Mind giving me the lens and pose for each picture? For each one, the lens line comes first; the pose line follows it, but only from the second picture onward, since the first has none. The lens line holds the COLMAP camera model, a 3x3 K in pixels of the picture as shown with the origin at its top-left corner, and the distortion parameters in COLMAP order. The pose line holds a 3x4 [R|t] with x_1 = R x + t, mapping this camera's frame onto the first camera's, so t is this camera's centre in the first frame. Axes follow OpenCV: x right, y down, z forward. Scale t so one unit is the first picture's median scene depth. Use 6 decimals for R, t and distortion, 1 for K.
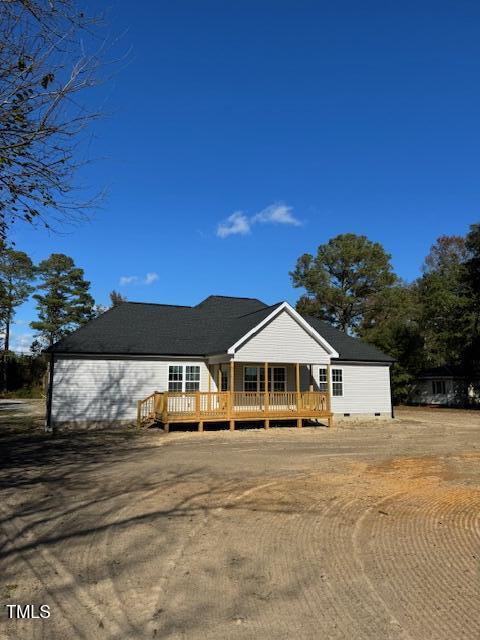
lens RADIAL K [[448.8, 0, 240.0], [0, 448.8, 320.0], [0, 0, 1]] dist [0.046386, -0.000094]
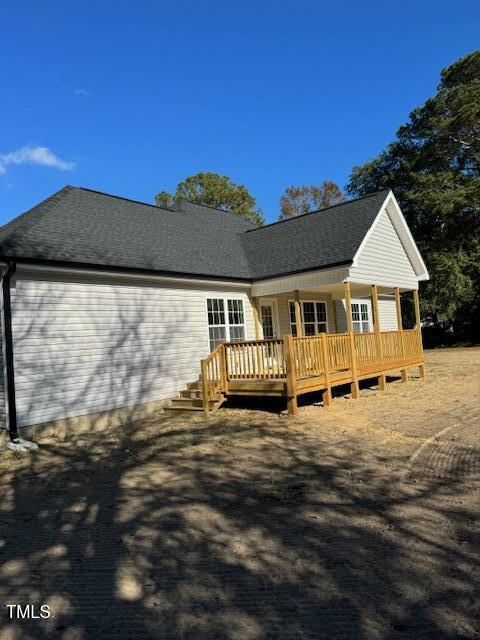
lens RADIAL K [[448.8, 0, 240.0], [0, 448.8, 320.0], [0, 0, 1]] dist [0.046386, -0.000094]
pose [[0.882148, -0.043773, 0.468934, -0.405615], [0.008695, 0.997015, 0.076711, 0.090836], [-0.470893, -0.063593, 0.879896, 0.512993]]
